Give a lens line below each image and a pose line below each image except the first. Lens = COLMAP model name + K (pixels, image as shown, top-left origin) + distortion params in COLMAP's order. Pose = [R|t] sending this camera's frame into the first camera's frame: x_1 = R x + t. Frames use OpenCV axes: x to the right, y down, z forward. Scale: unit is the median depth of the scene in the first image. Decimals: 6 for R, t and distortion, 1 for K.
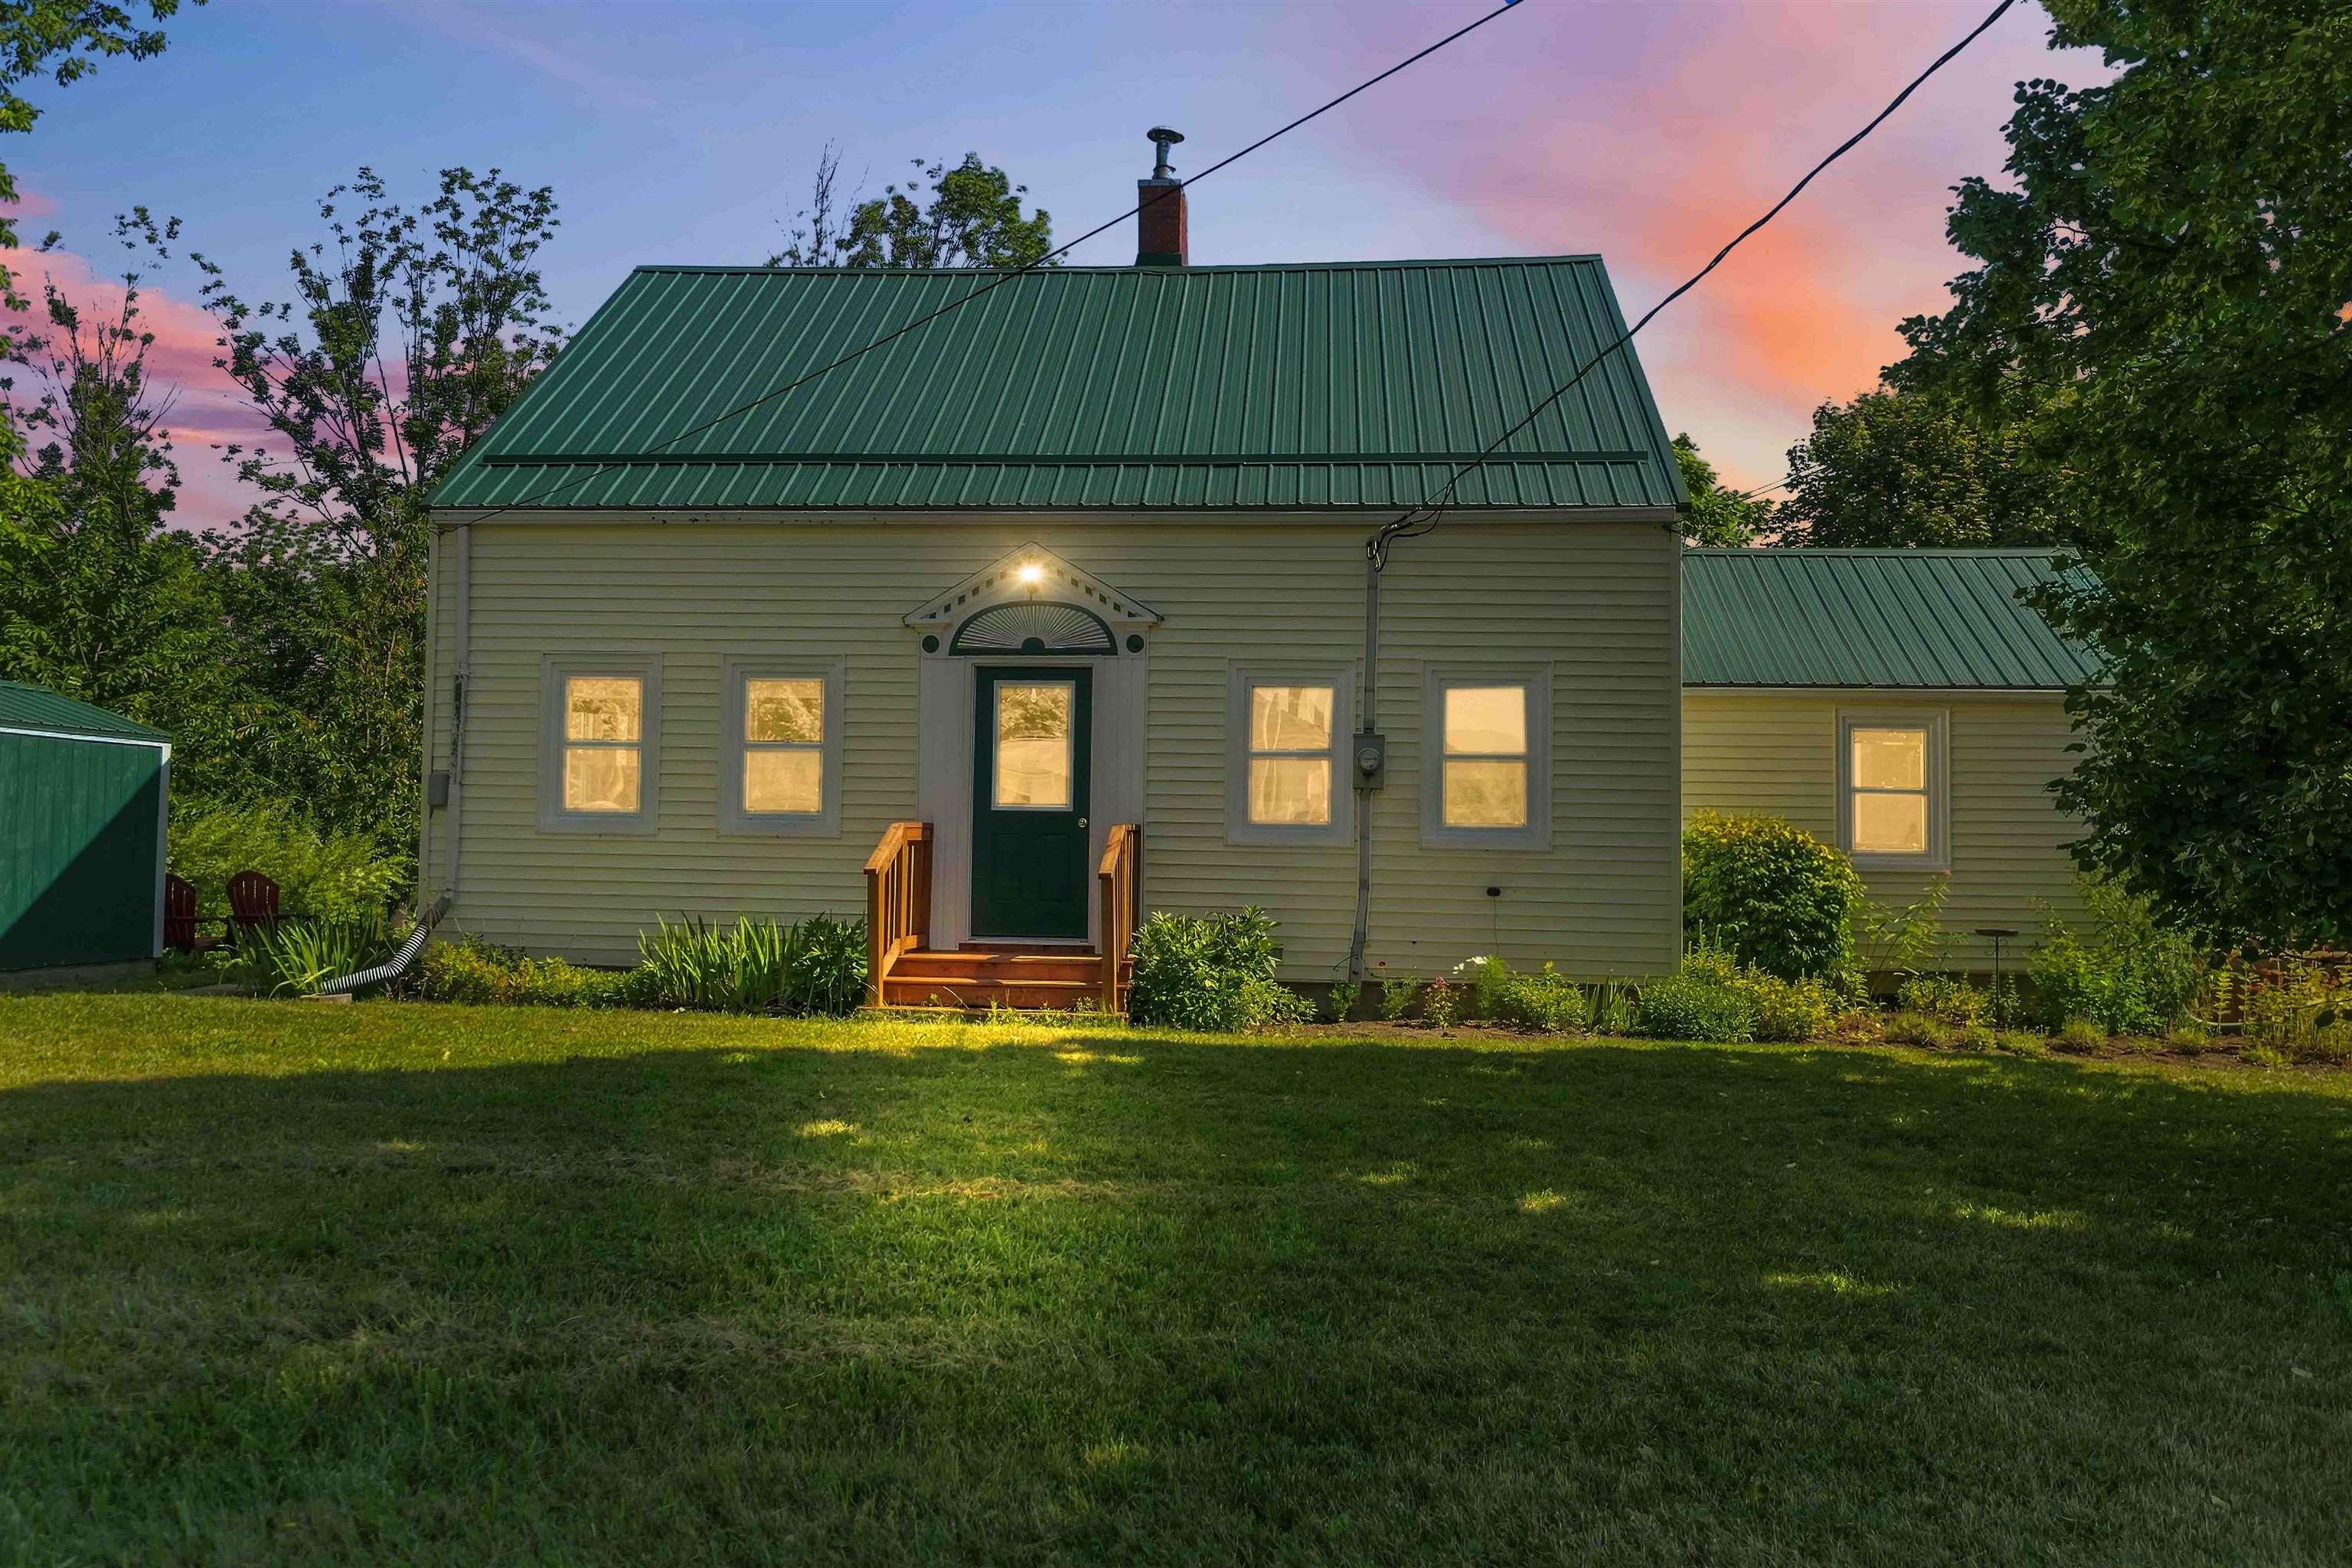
lens RADIAL K [[1637.1, 0, 1176.9], [0, 1637.1, 770.6], [0, 0, 1]] dist [0.012976, 0.002035]
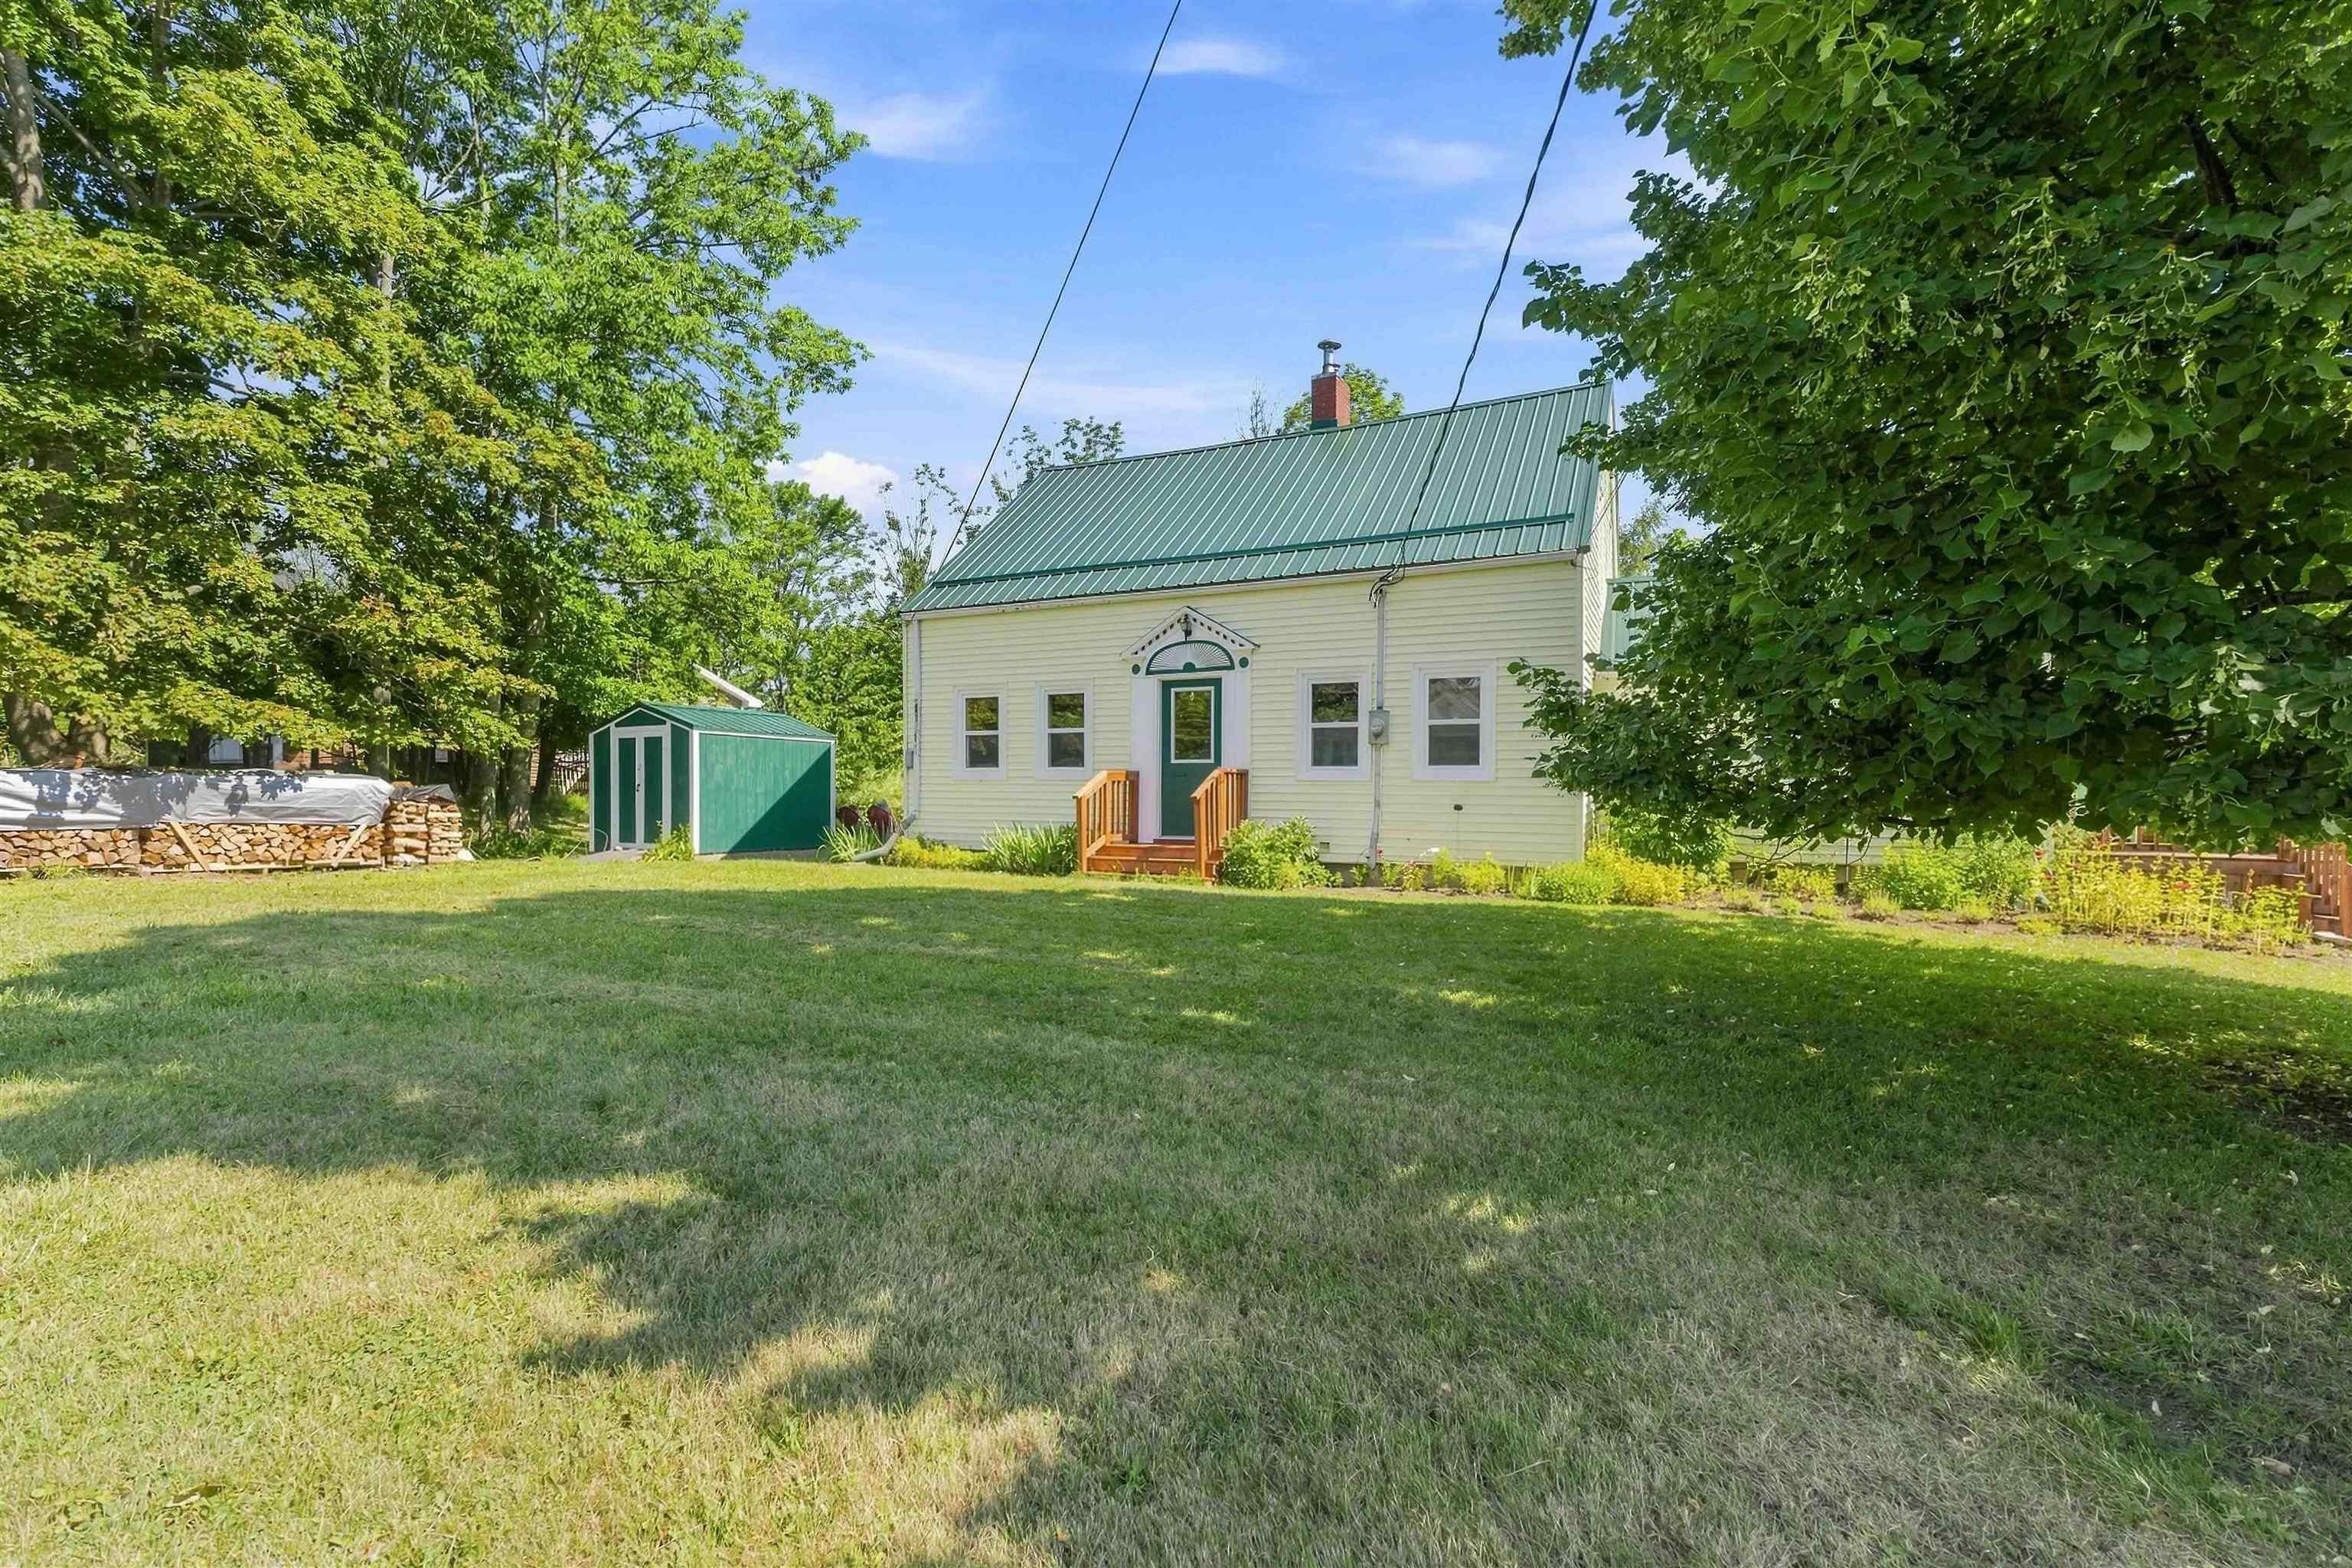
lens RADIAL K [[988.0, 0, 1176.2], [0, 988.0, 799.5], [0, 0, 1]] dist [0.002244, 0.000040]
pose [[0.937439, -0.008467, -0.348047, 0.261307], [0.026491, 0.998541, 0.047060, 0.013718], [0.347141, -0.053336, 0.936295, 0.015165]]
